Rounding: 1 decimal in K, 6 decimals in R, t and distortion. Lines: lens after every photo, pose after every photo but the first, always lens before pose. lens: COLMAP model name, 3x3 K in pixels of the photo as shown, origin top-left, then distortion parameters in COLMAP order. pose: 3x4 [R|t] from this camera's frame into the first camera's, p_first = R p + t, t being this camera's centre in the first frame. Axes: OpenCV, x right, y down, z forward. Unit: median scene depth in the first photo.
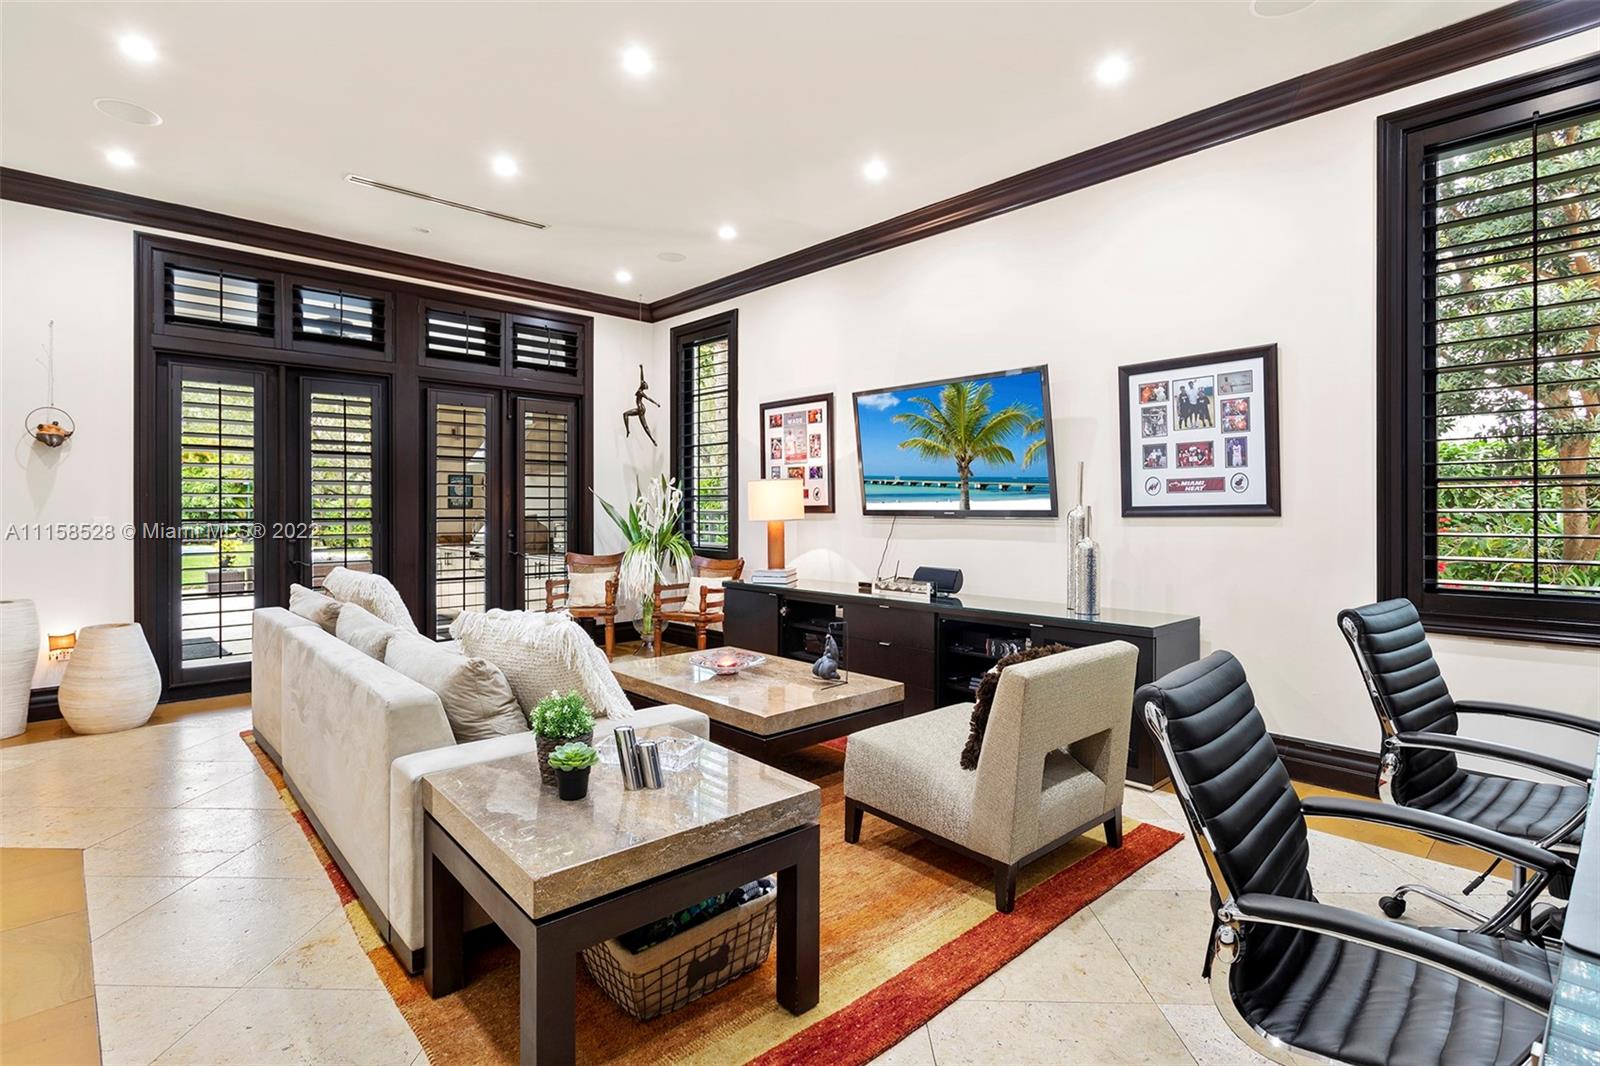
lens RADIAL K [[768.8, 0, 790.3], [0, 768.8, 506.4], [0, 0, 1]] dist [0.000067, 0.001162]
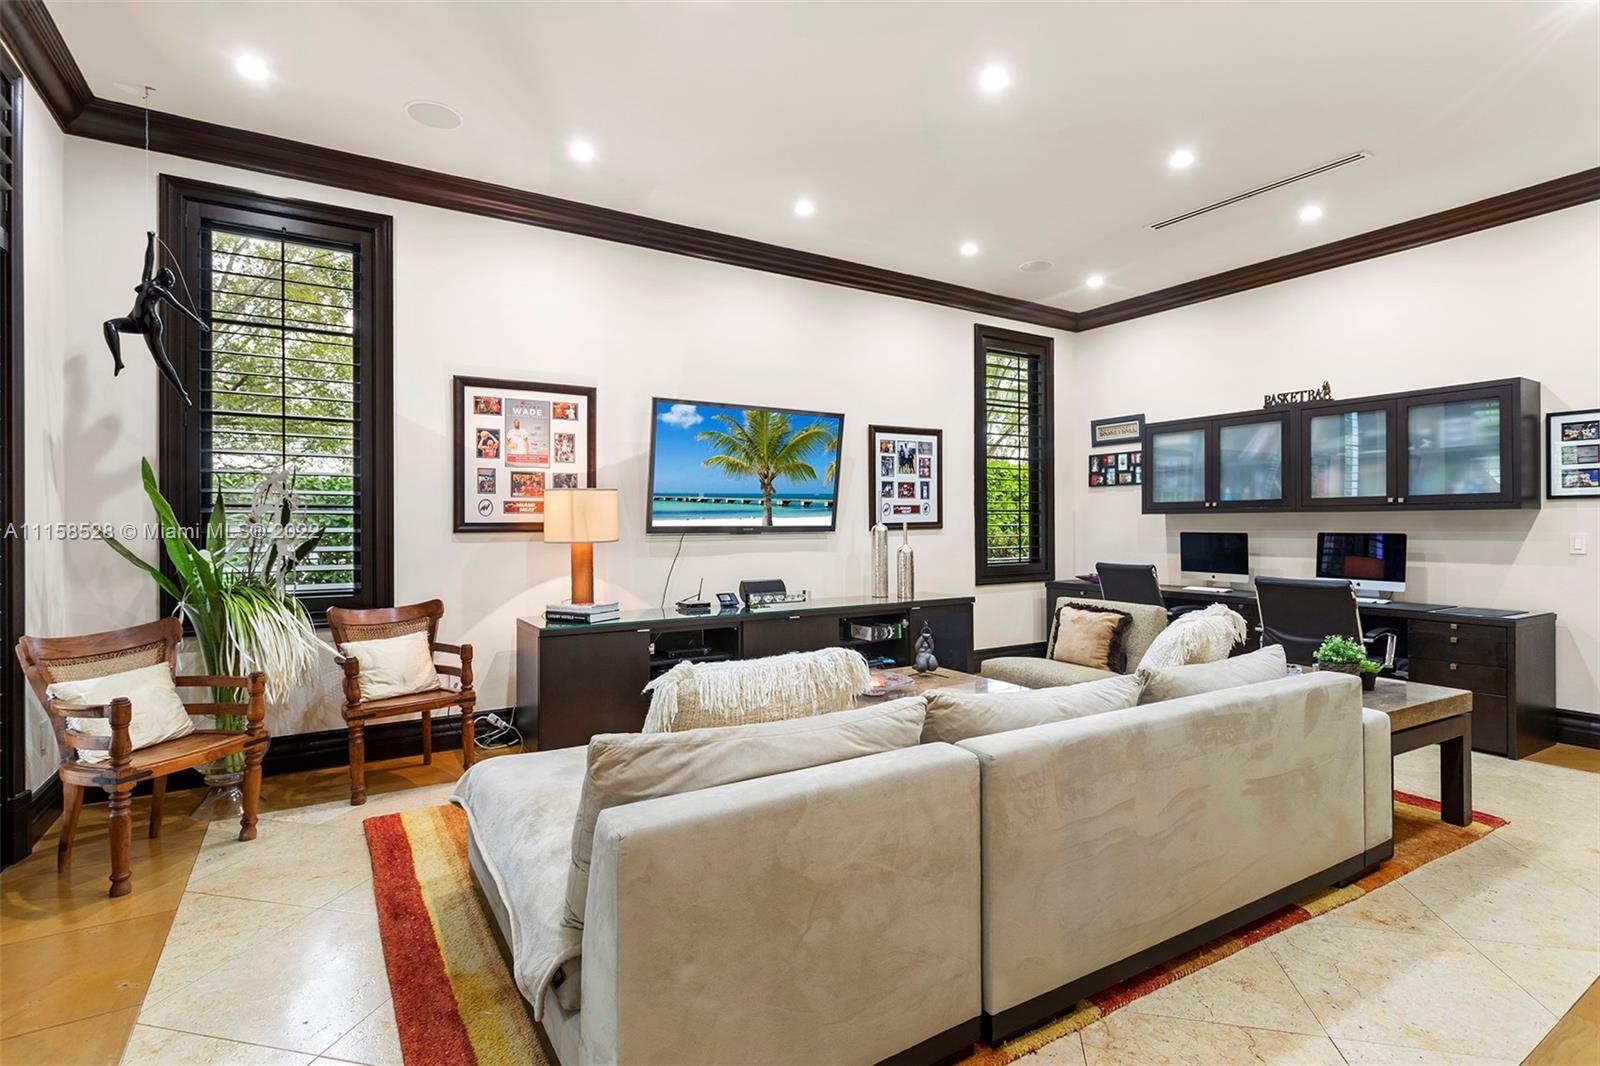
lens RADIAL K [[768.8, 0, 788.3], [0, 768.8, 527.3], [0, 0, 1]] dist [0.000067, 0.001162]
pose [[0.201924, -0.003936, 0.979393, -0.857064], [0.003002, 0.999990, 0.003400, 0.002556], [-0.979397, 0.002253, 0.201933, 0.737815]]
